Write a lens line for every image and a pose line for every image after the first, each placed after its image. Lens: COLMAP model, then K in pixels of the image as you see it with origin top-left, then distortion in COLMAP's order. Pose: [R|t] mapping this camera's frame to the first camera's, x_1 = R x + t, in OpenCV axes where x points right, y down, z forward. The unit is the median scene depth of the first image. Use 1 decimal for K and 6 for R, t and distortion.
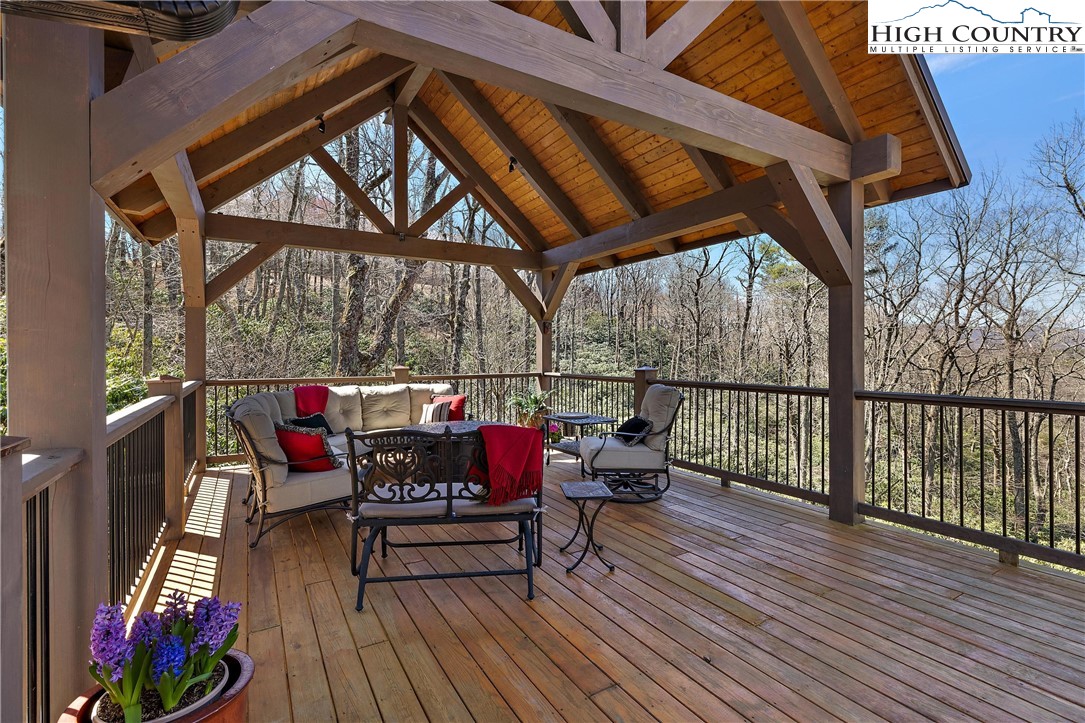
lens RADIAL K [[484.6, 0, 534.0], [0, 484.6, 358.0], [0, 0, 1]] dist [-0.002478, 0.001319]
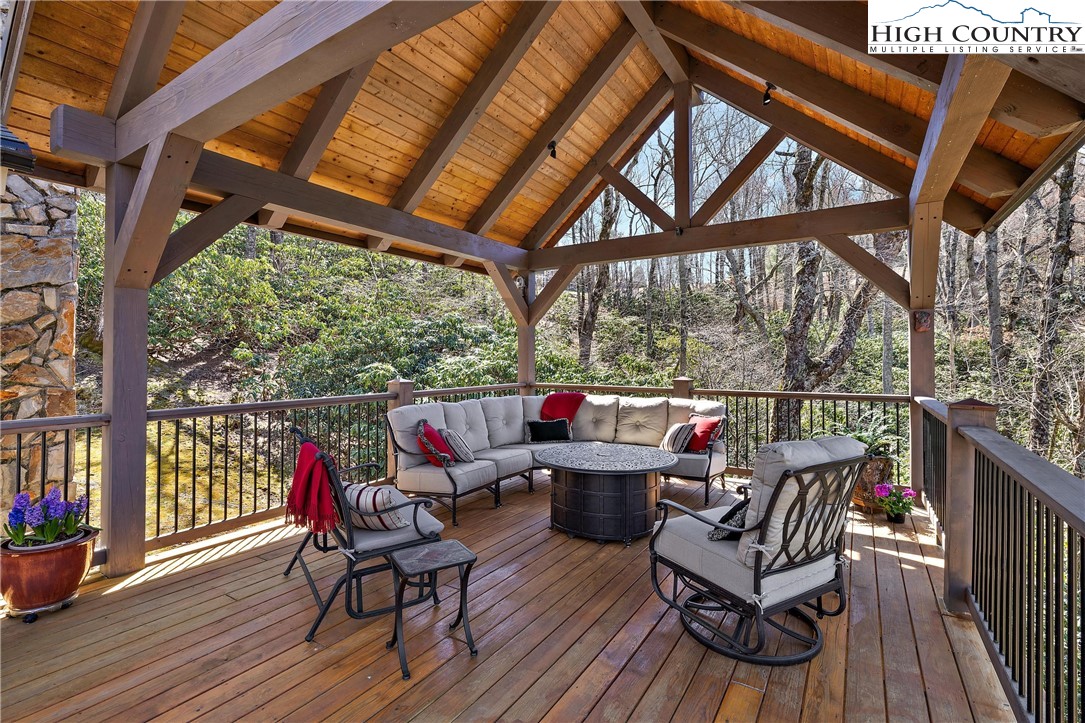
lens RADIAL K [[484.6, 0, 546.7], [0, 484.6, 357.7], [0, 0, 1]] dist [-0.002478, 0.001319]
pose [[0.465568, 0.001194, -0.885011, 0.417714], [-0.007407, 0.999969, -0.002547, -0.015923], [0.884981, 0.007741, 0.465563, 0.399095]]
